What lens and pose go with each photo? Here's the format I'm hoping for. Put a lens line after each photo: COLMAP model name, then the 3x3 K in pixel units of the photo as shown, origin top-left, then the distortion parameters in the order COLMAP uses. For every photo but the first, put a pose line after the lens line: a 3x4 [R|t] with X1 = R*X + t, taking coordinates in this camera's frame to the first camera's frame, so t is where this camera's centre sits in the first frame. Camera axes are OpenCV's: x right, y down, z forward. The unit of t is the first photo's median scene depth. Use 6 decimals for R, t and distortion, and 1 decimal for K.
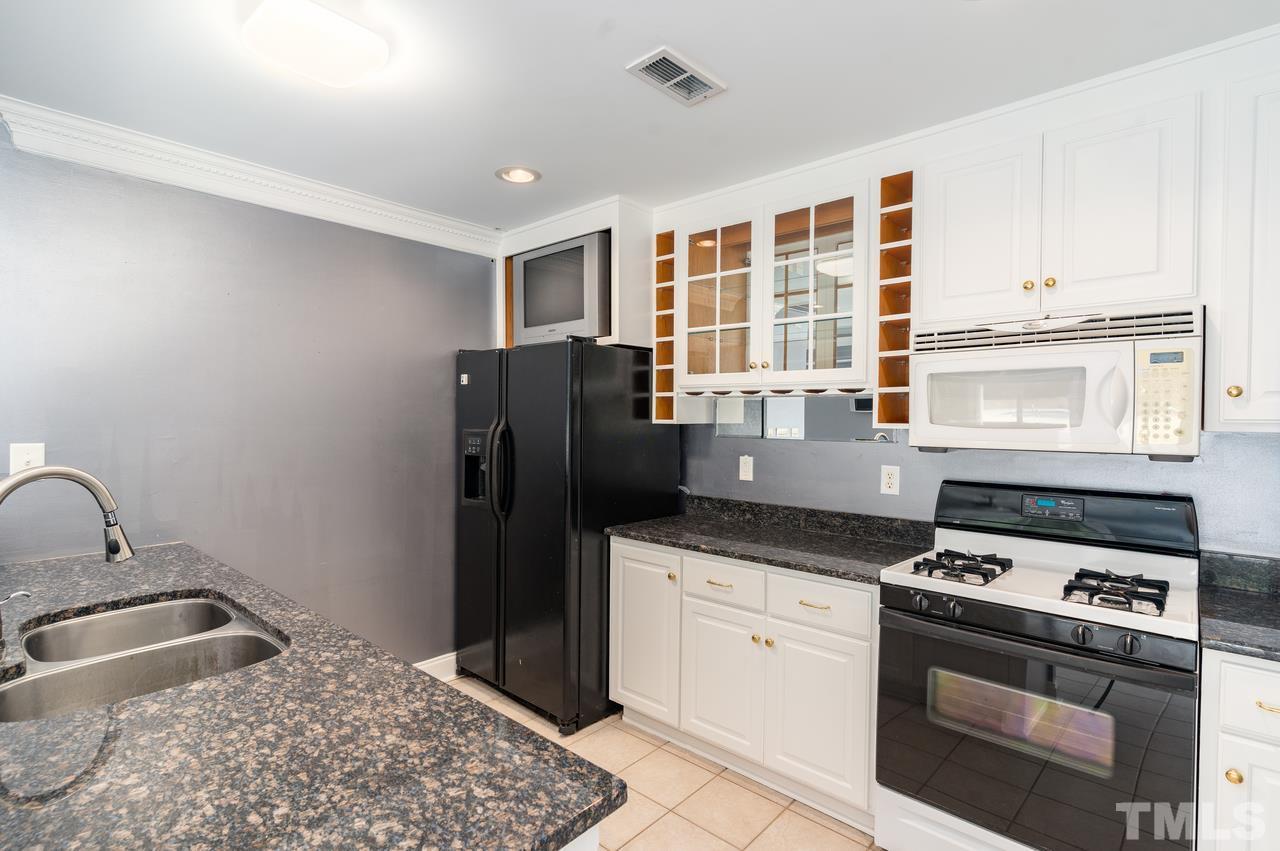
lens RADIAL K [[616.3, 0, 643.2], [0, 616.3, 423.1], [0, 0, 1]] dist [-0.001962, 0.000057]
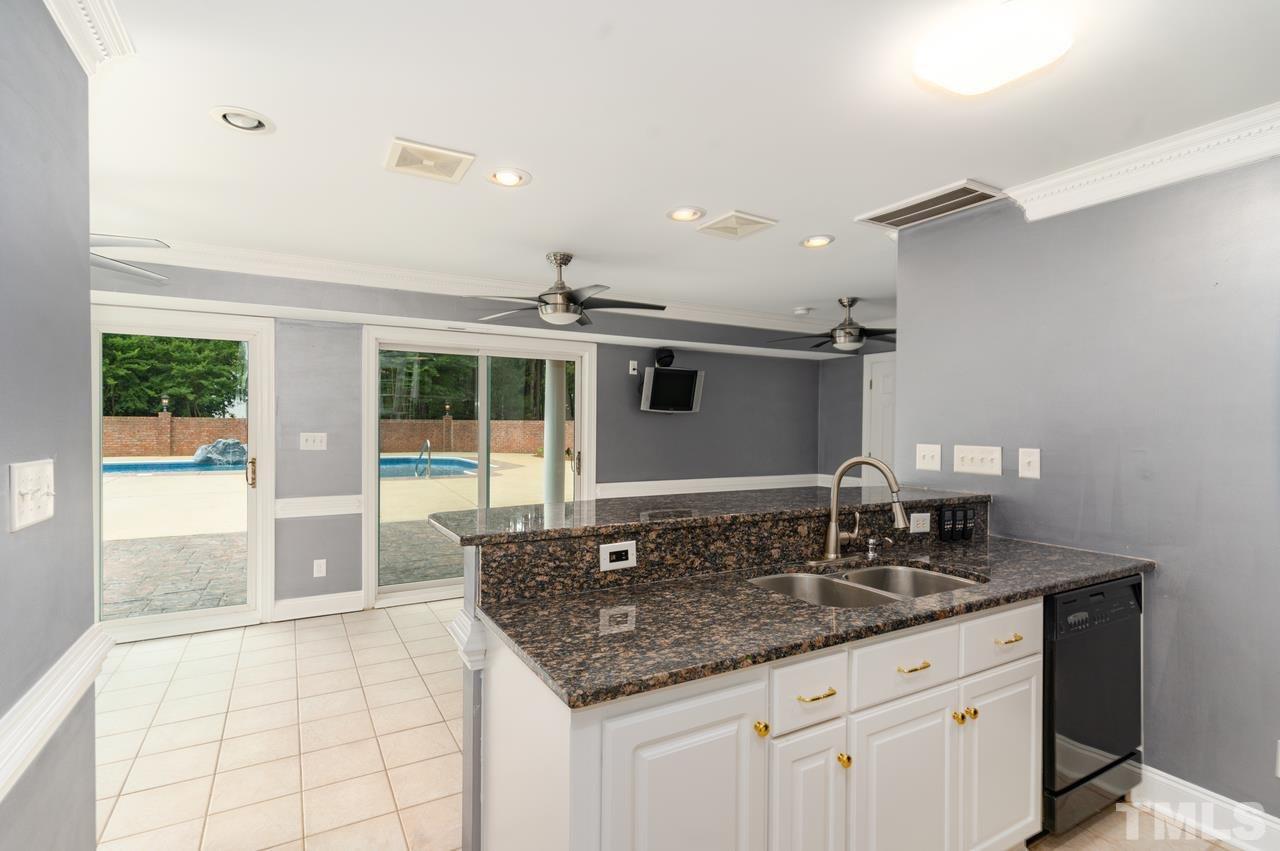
lens RADIAL K [[616.3, 0, 639.5], [0, 616.3, 426.2], [0, 0, 1]] dist [-0.001962, 0.000057]
pose [[-0.321353, -0.003907, -0.946951, 0.344735], [-0.020837, 0.999779, 0.002946, -0.002947], [0.946730, 0.020678, -0.321363, 0.447213]]
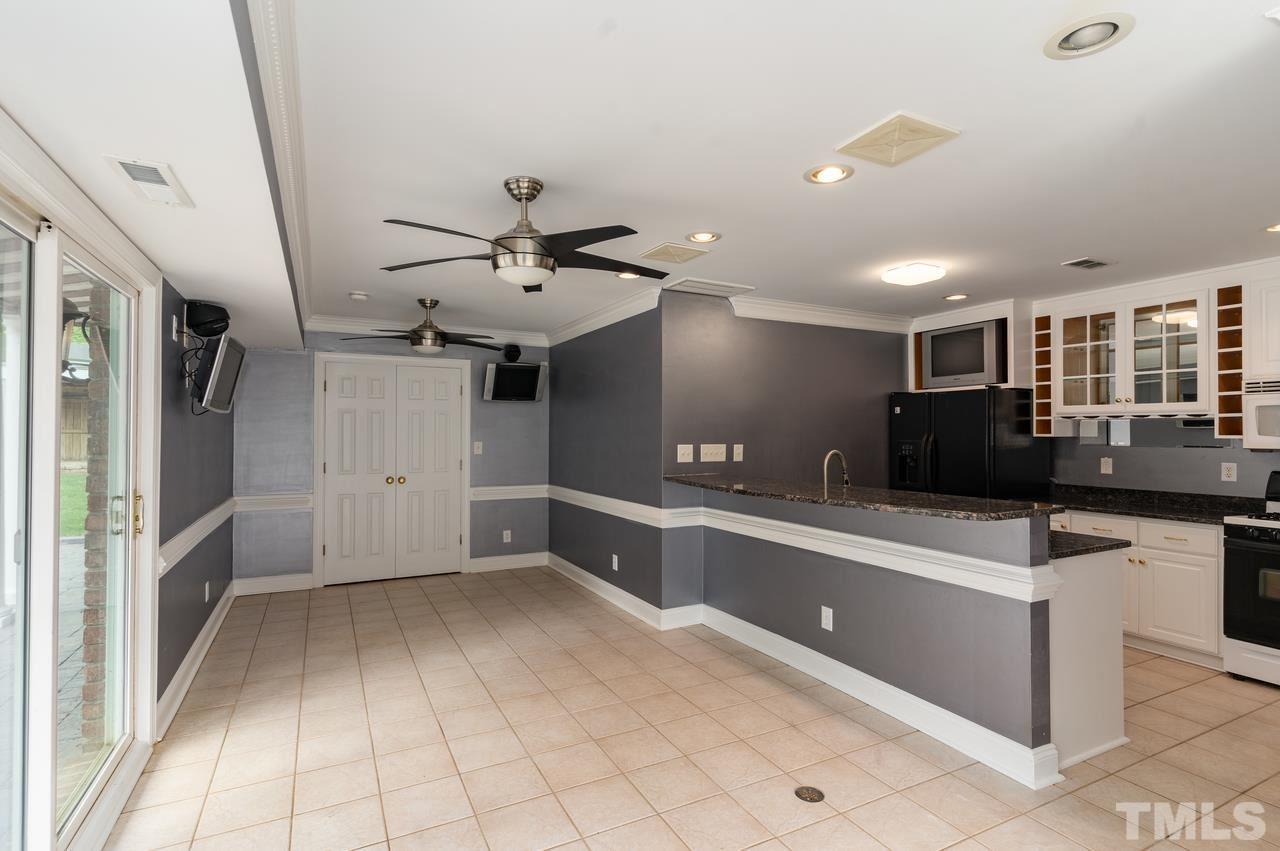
lens RADIAL K [[616.3, 0, 631.9], [0, 616.3, 422.4], [0, 0, 1]] dist [-0.001962, 0.000057]
pose [[0.926813, -0.011922, -0.375335, -0.412537], [0.000807, 0.999557, -0.029759, 0.012498], [0.375524, 0.027278, 0.926411, -1.009942]]
